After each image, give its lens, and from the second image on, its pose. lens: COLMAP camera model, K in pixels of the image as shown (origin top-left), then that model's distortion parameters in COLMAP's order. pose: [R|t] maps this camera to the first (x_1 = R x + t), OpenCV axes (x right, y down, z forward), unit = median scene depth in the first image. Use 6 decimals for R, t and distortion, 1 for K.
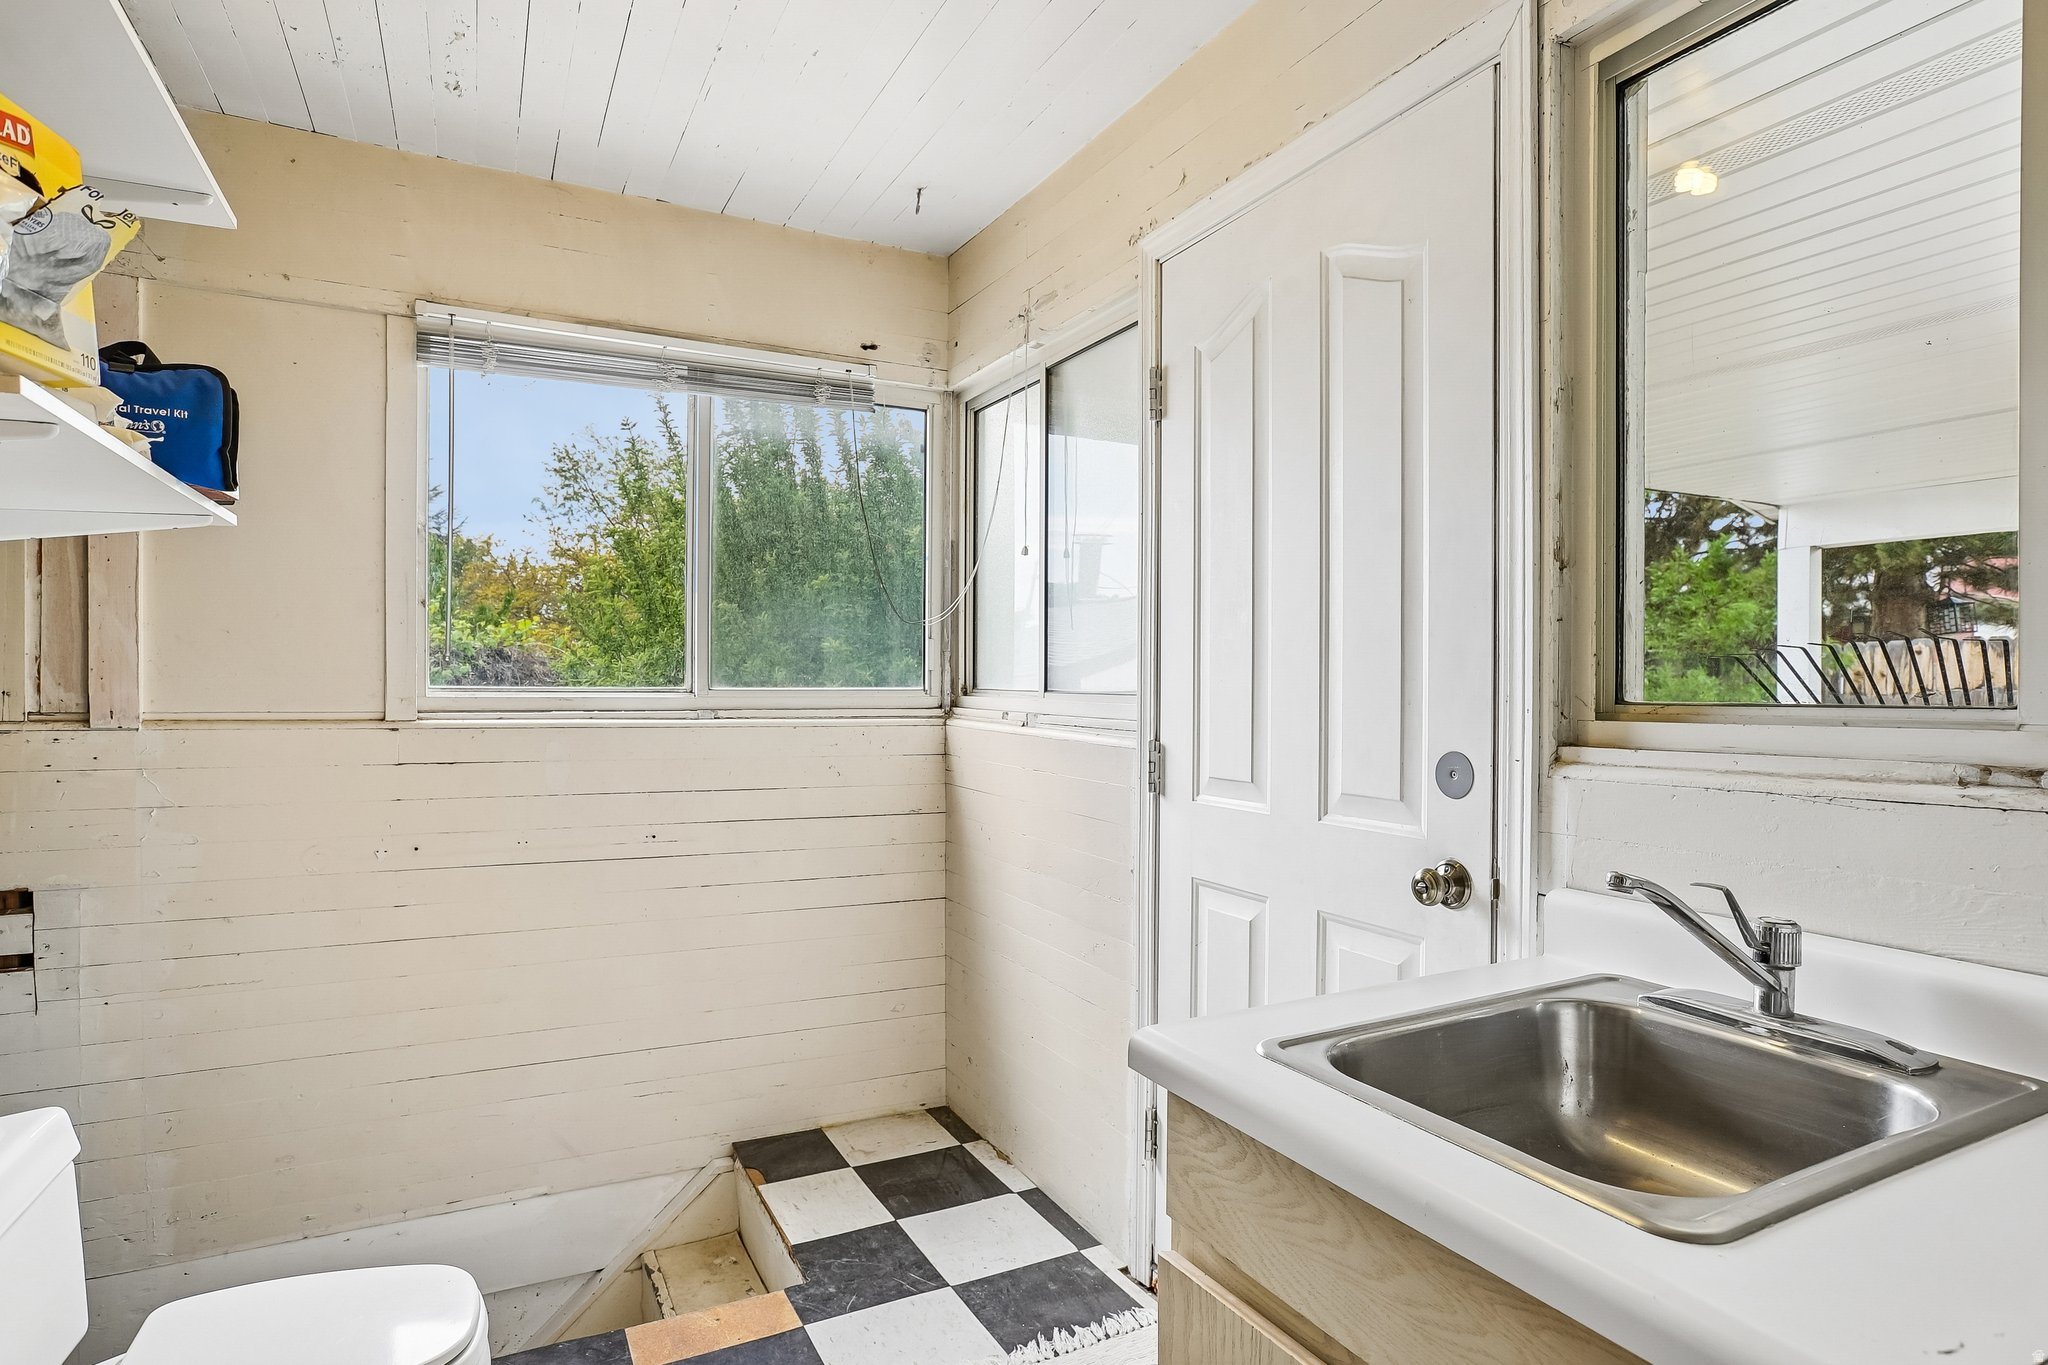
lens RADIAL K [[1109.7, 0, 1028.0], [0, 1109.7, 682.2], [0, 0, 1]] dist [-0.000697, -0.000243]
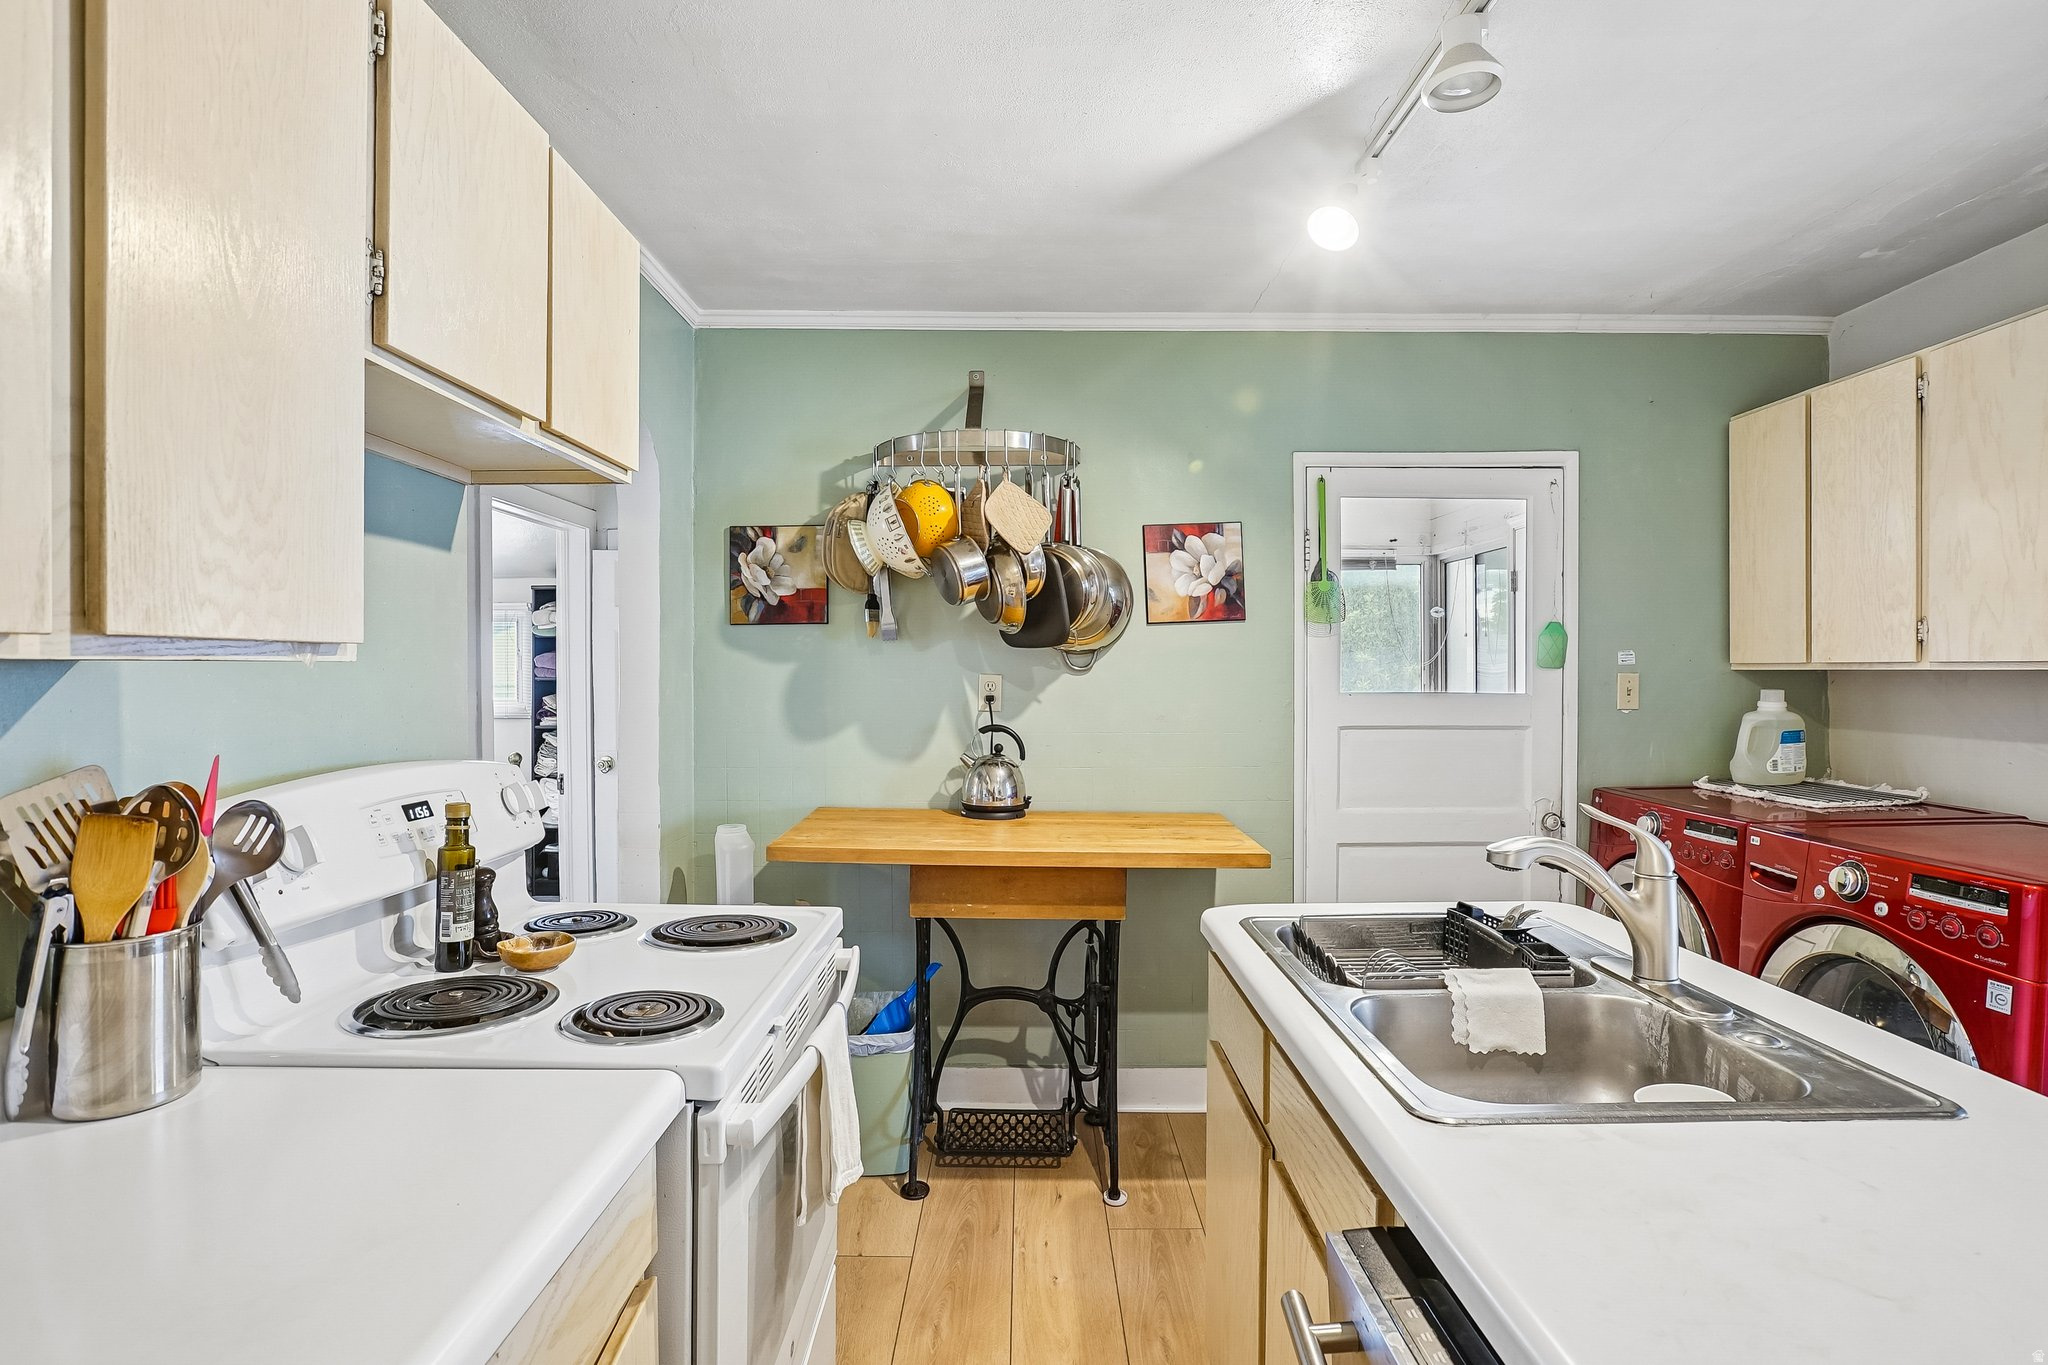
lens RADIAL K [[1008.4, 0, 1017.2], [0, 1008.4, 665.6], [0, 0, 1]] dist [-0.017929, 0.004650]
pose [[0.888923, -0.005913, -0.458018, 0.114716], [0.003122, 0.999972, -0.006849, -0.035800], [0.458045, 0.004658, 0.888917, -1.187248]]
